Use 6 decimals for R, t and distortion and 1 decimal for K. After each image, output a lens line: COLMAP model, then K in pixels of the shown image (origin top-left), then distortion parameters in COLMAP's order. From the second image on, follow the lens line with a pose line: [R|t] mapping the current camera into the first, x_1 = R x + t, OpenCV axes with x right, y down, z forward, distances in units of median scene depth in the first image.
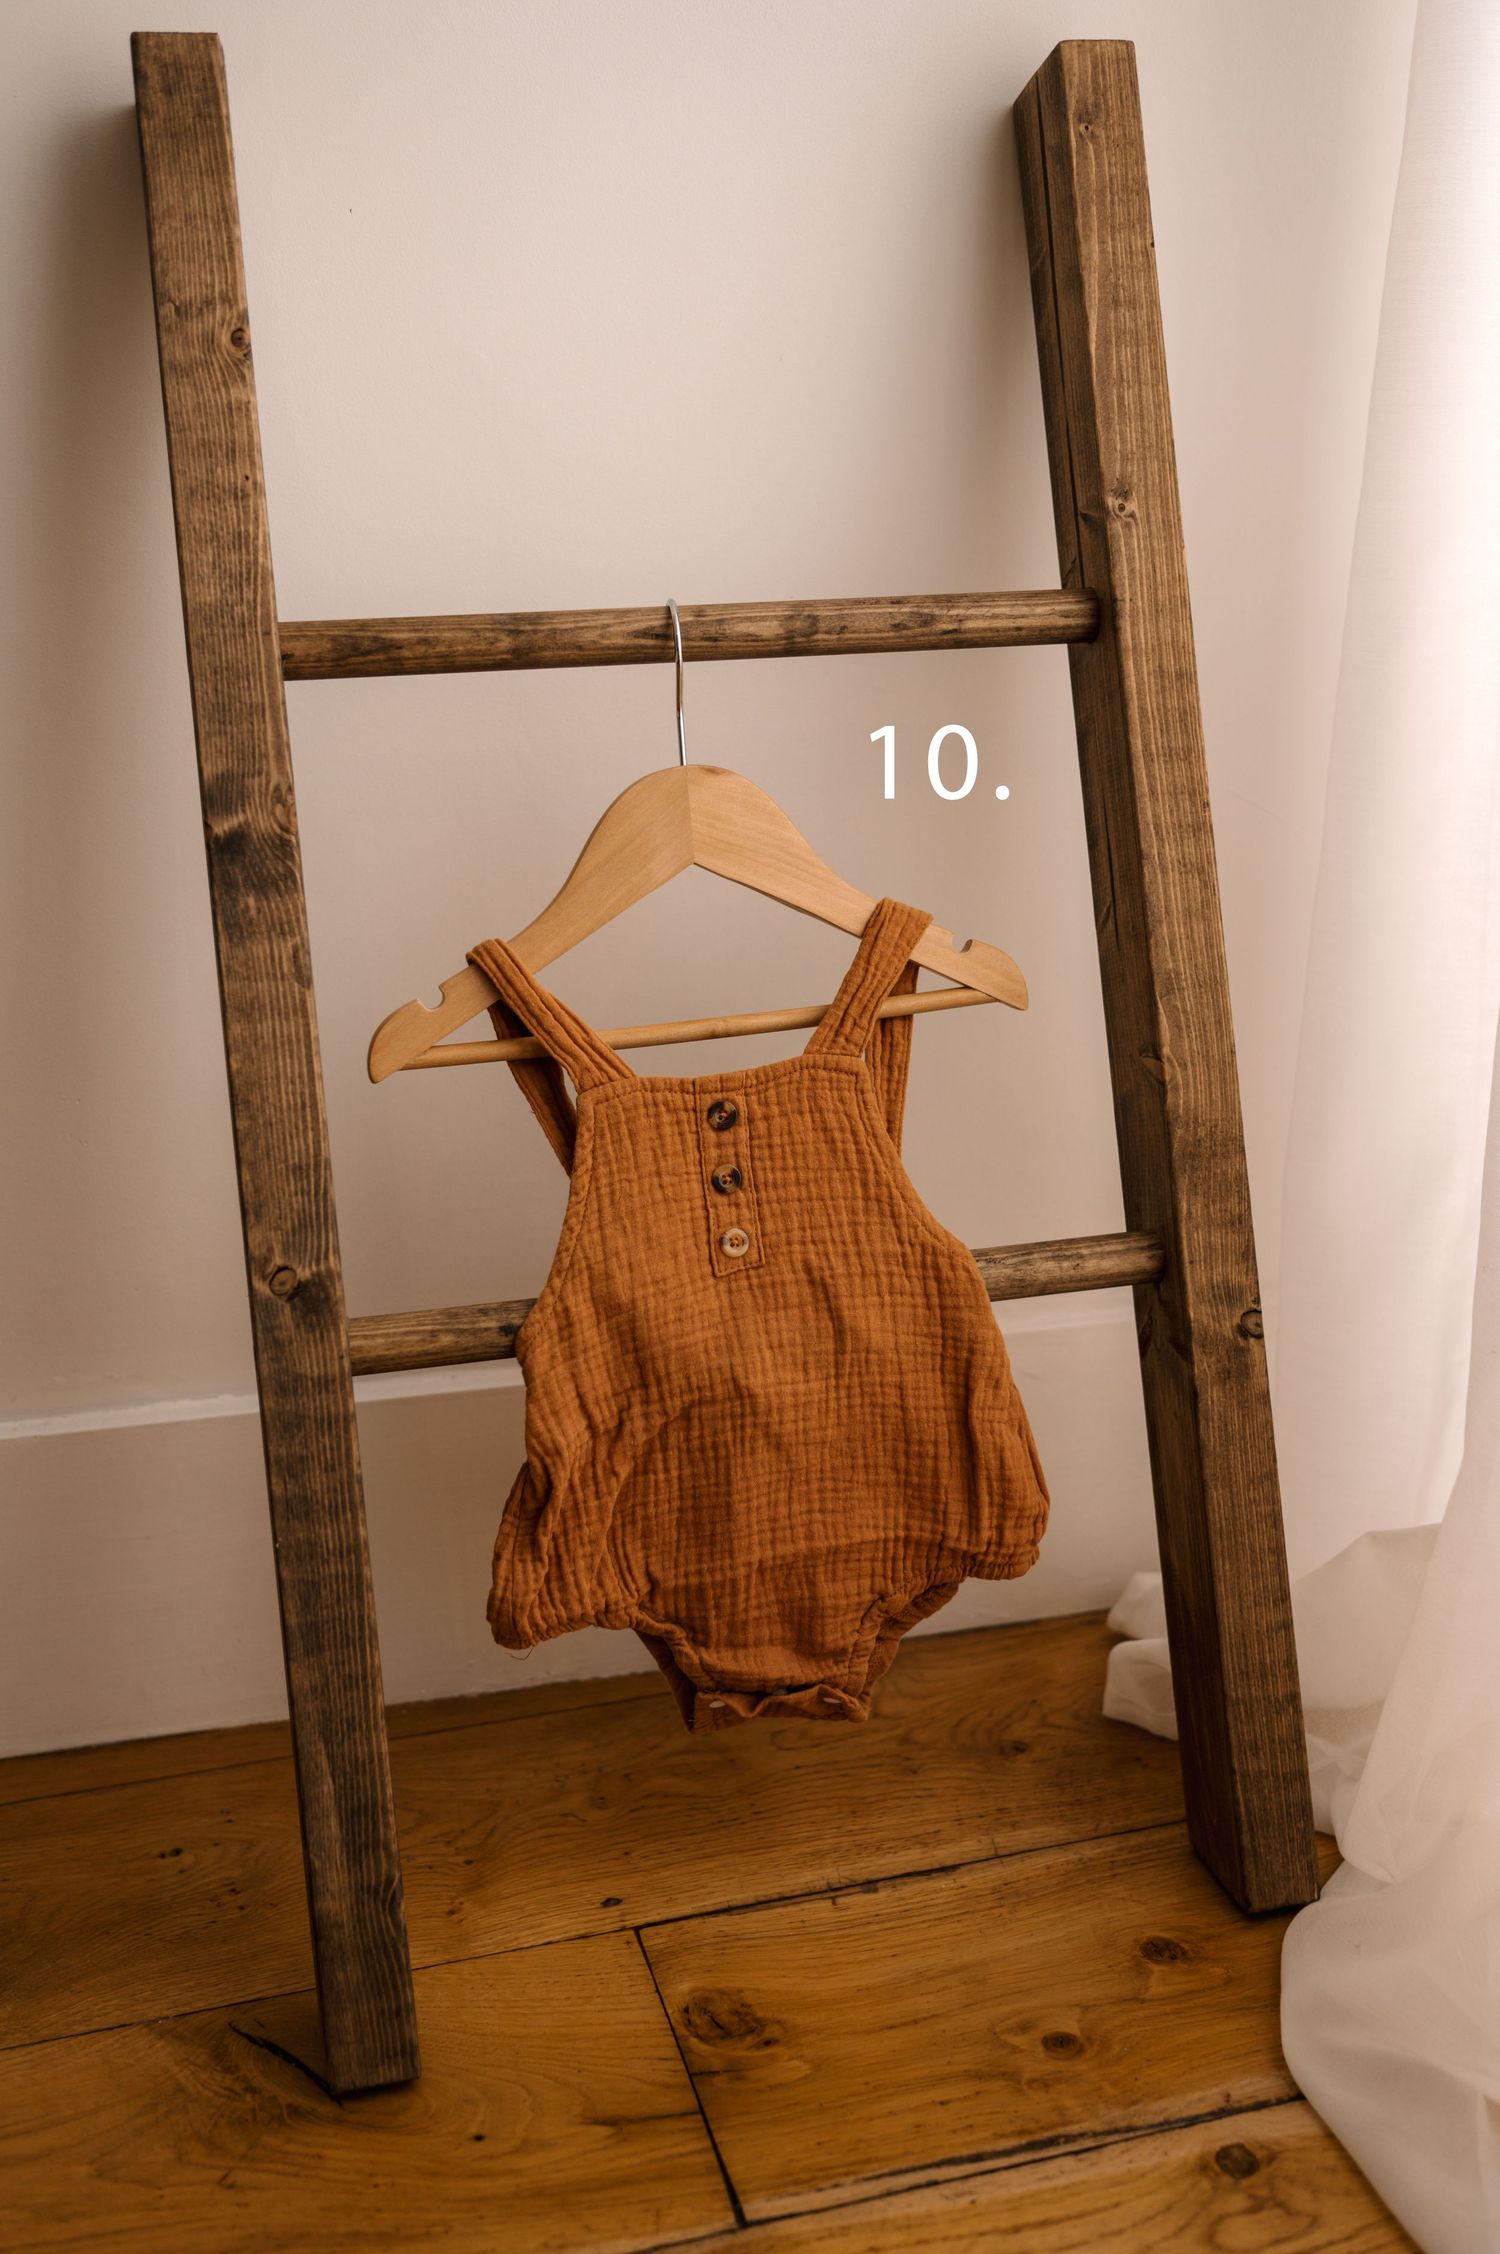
lens RADIAL K [[2460.3, 0, 768.4], [0, 2460.3, 1122.7], [0, 0, 1]] dist [-0.007298, -0.003241]
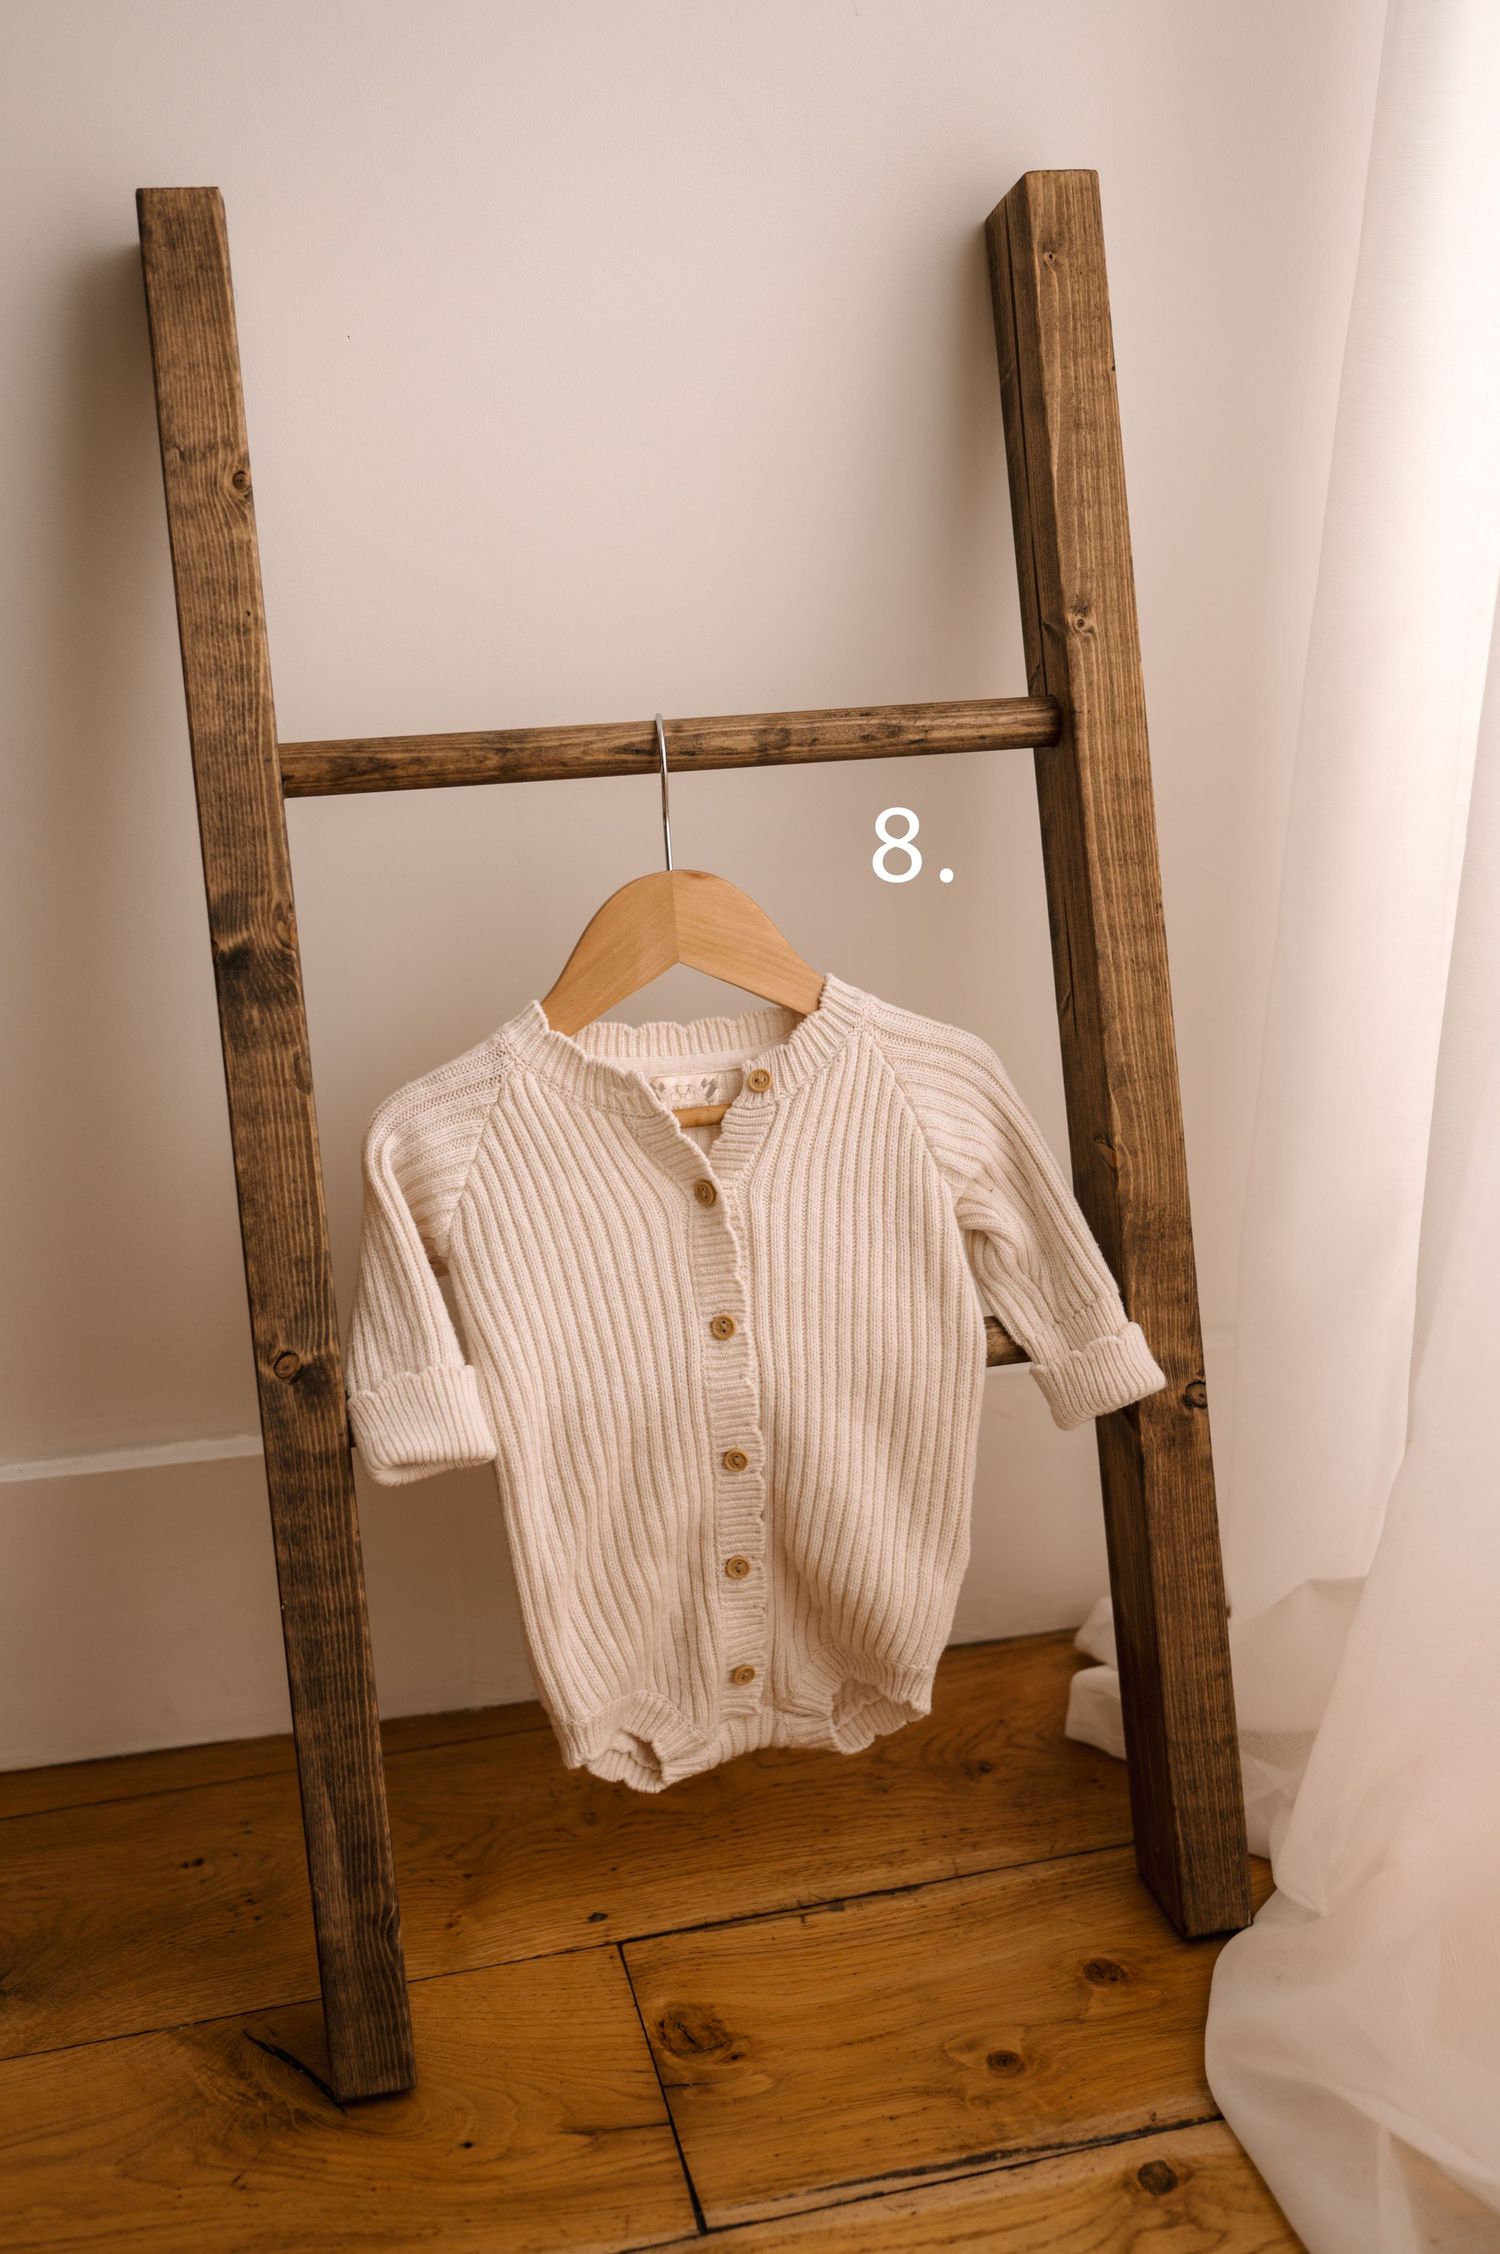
lens RADIAL K [[2462.5, 0, 762.0], [0, 2462.5, 1154.4], [0, 0, 1]] dist [-0.013801, 0.010394]
pose [[0.999752, 0.005151, -0.021680, 0.032560], [-0.004023, 0.998652, 0.051742, -0.080136], [0.021917, -0.051642, 0.998425, -0.066396]]
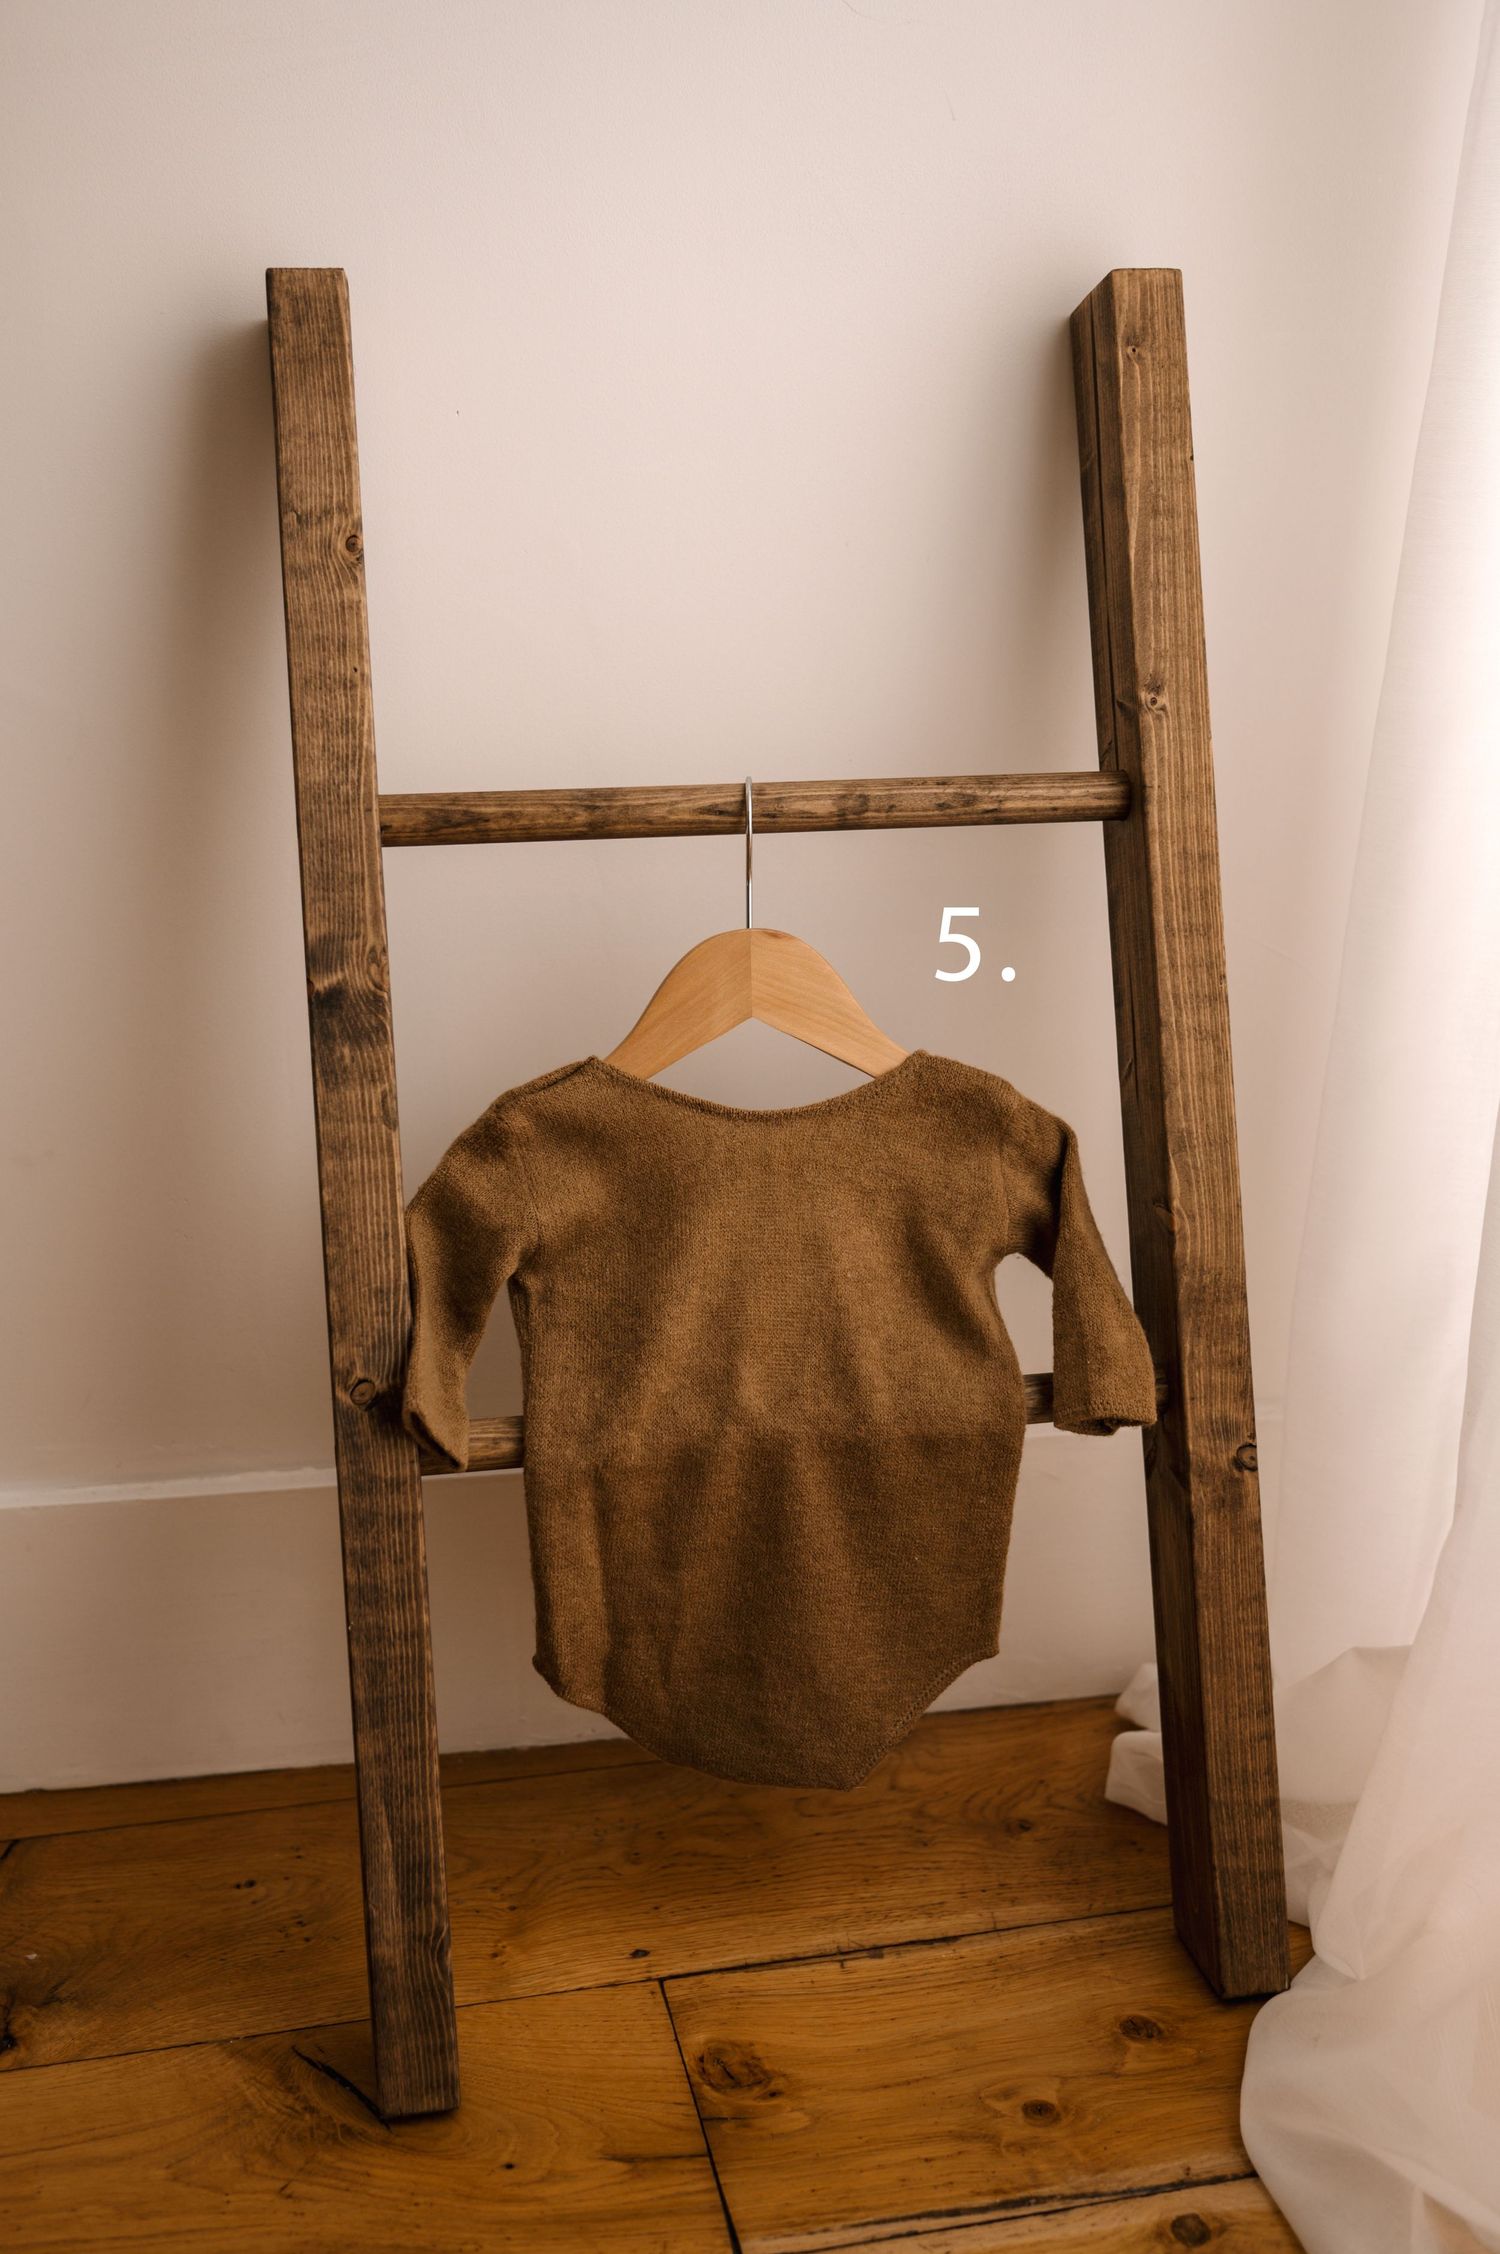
lens RADIAL K [[2461.3, 0, 704.9], [0, 2461.3, 1138.3], [0, 0, 1]] dist [-0.016361, 0.009097]
pose [[0.997481, 0.036667, -0.060724, 0.020008], [-0.036089, 0.999292, 0.010595, -0.064314], [0.061069, -0.008377, 0.998098, -0.098311]]
